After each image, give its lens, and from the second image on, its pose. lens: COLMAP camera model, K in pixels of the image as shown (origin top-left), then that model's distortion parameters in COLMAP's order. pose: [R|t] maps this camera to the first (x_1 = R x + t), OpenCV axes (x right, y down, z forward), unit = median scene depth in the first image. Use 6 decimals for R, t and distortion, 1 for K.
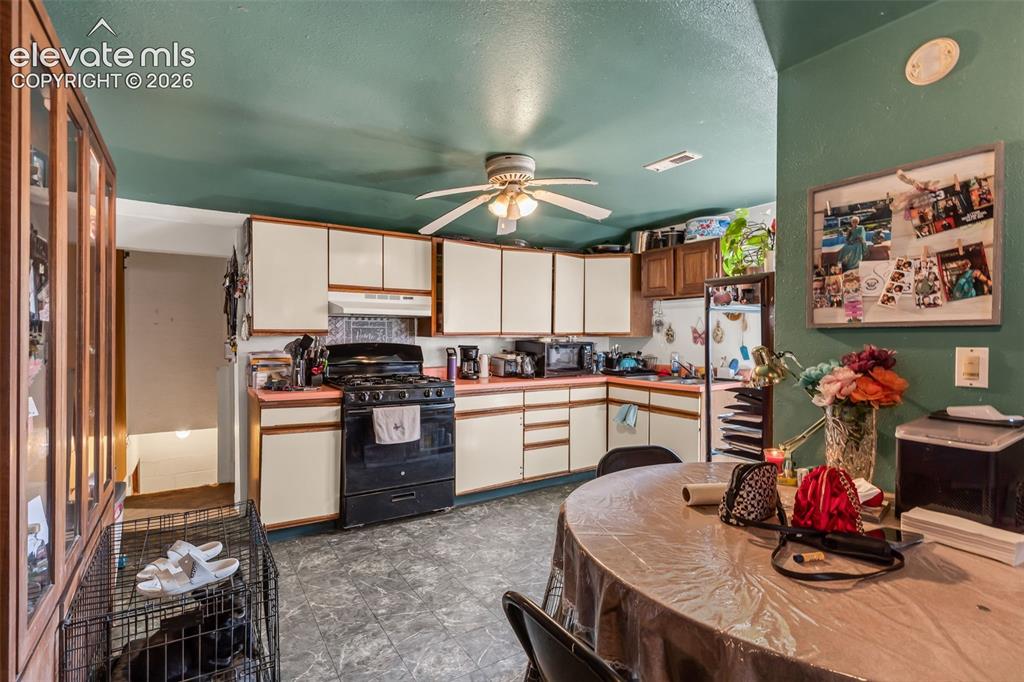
lens RADIAL K [[486.3, 0, 511.5], [0, 486.3, 345.1], [0, 0, 1]] dist [0.001763, -0.000894]
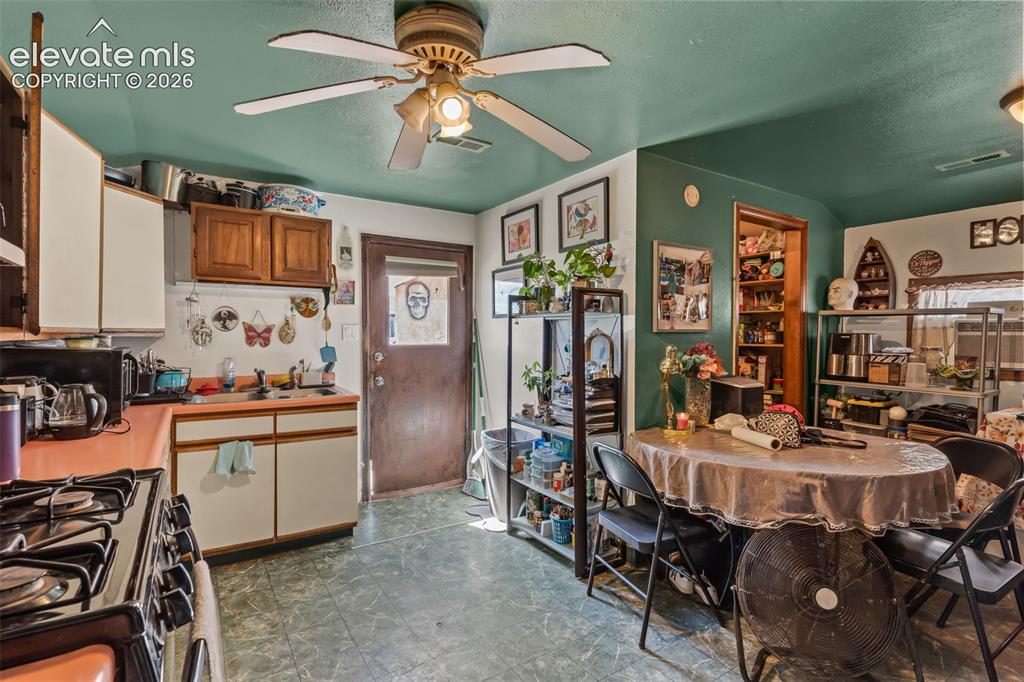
lens RADIAL K [[486.3, 0, 511.5], [0, 486.3, 345.1], [0, 0, 1]] dist [0.001763, -0.000894]
pose [[-0.002202, -0.020453, 0.999788, -0.433476], [0.014094, 0.999691, 0.020482, -0.015055], [-0.999898, 0.014136, -0.001913, 0.691024]]
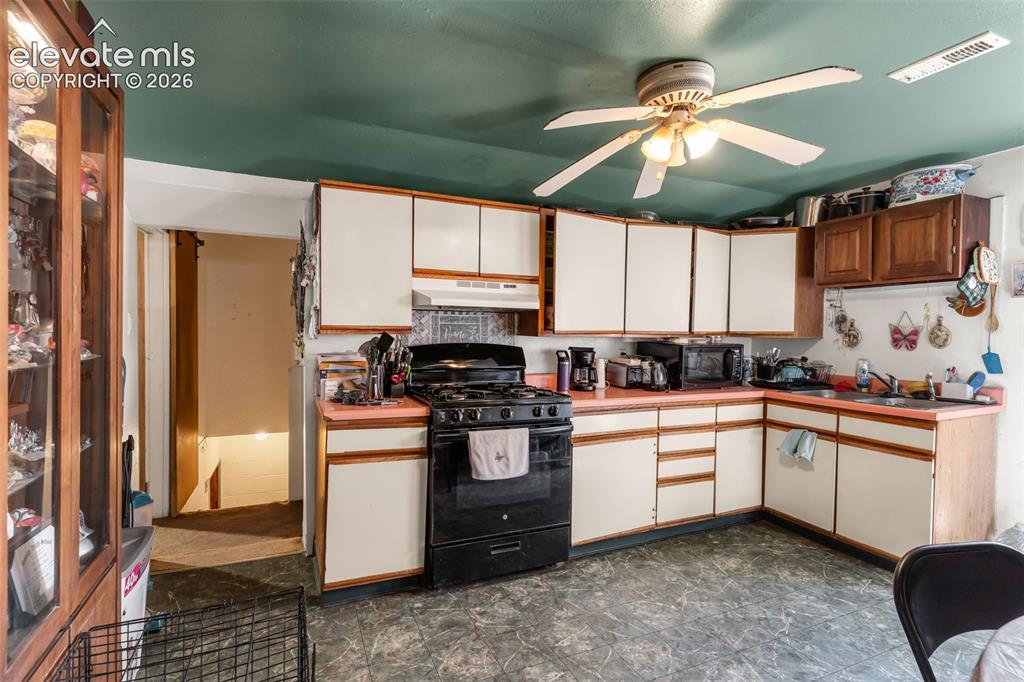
lens RADIAL K [[486.3, 0, 511.5], [0, 486.3, 345.1], [0, 0, 1]] dist [0.001763, -0.000894]
pose [[0.988764, 0.010883, -0.149085, -0.093010], [-0.010063, 0.999930, 0.006252, -0.007153], [0.149143, -0.004681, 0.988805, 0.229212]]
